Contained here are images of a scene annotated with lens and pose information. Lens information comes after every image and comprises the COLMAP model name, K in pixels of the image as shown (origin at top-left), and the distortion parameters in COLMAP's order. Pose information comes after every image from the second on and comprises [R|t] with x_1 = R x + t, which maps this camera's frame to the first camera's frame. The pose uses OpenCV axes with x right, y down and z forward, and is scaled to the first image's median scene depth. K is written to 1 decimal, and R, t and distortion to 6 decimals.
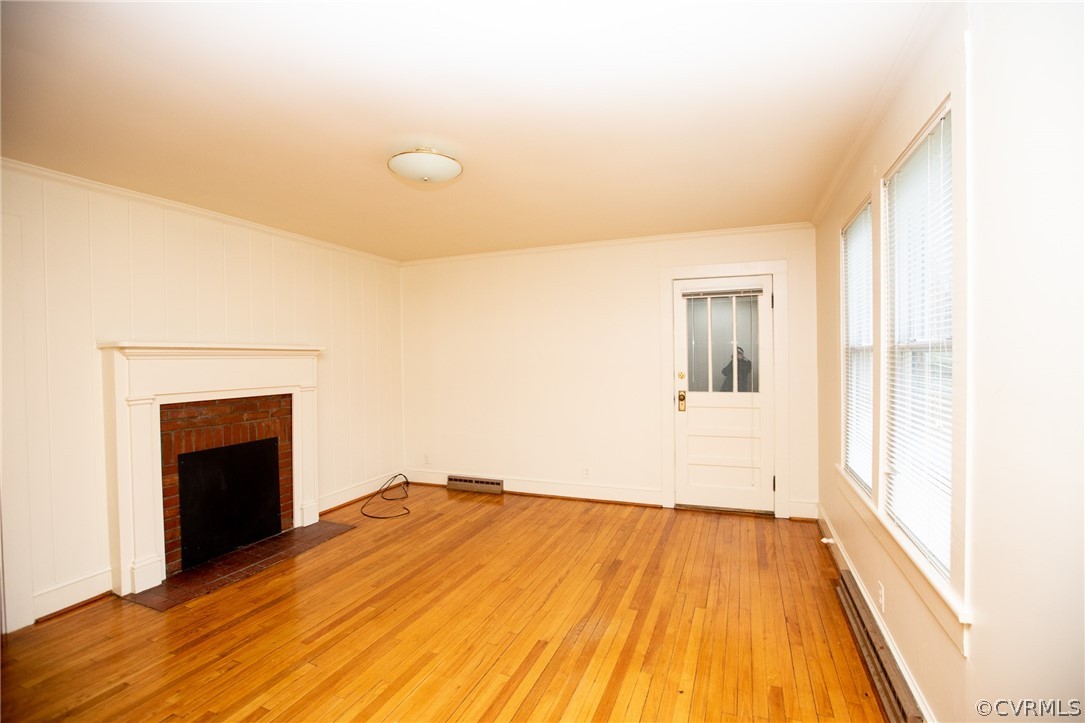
lens RADIAL K [[494.6, 0, 538.0], [0, 494.6, 364.2], [0, 0, 1]] dist [-0.038725, 0.007300]
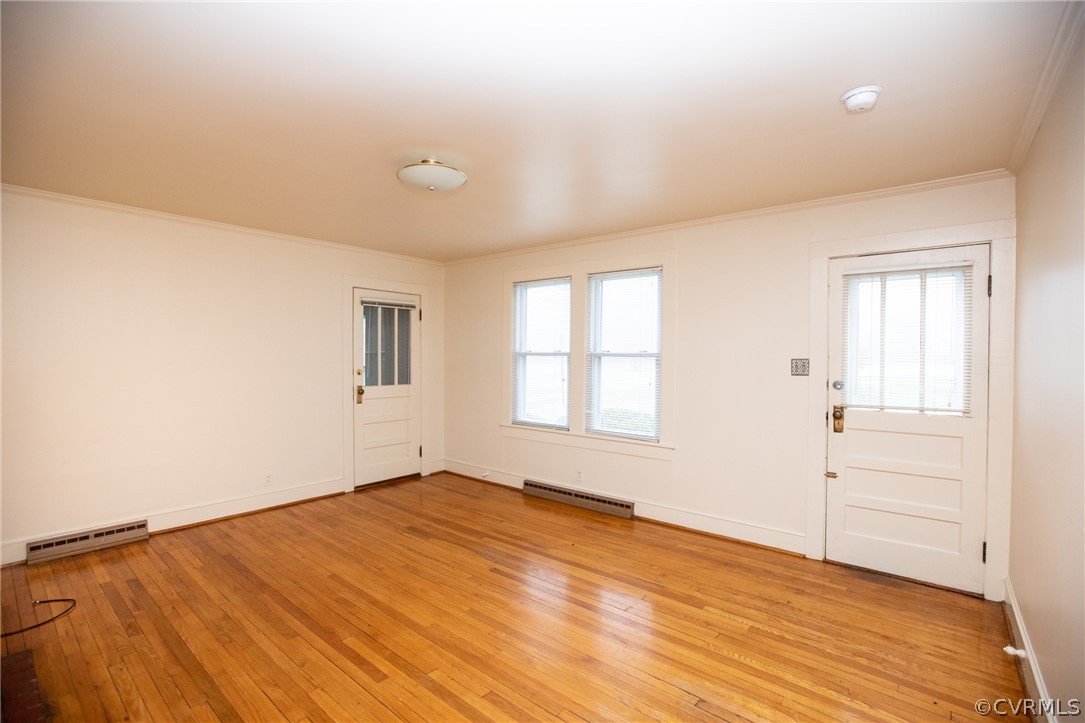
lens RADIAL K [[494.6, 0, 549.6], [0, 494.6, 362.4], [0, 0, 1]] dist [-0.038725, 0.007300]
pose [[0.292087, 0.003607, 0.956385, -0.757743], [-0.000477, 0.999993, -0.003626, 0.004788], [-0.956392, 0.000603, 0.292087, 0.283313]]
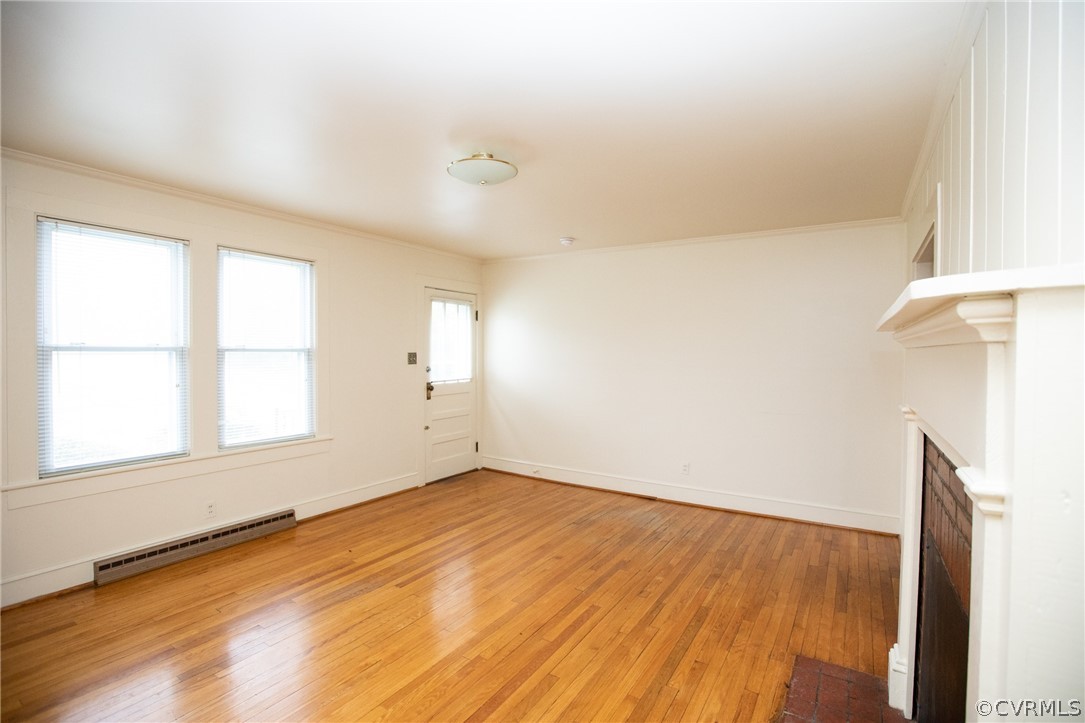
lens RADIAL K [[494.6, 0, 537.5], [0, 494.6, 357.8], [0, 0, 1]] dist [-0.038725, 0.007300]
pose [[-0.981889, 0.008309, 0.189276, -0.348811], [0.012210, 0.999736, 0.019452, -0.013382], [-0.189064, 0.021410, -0.981731, 1.308165]]
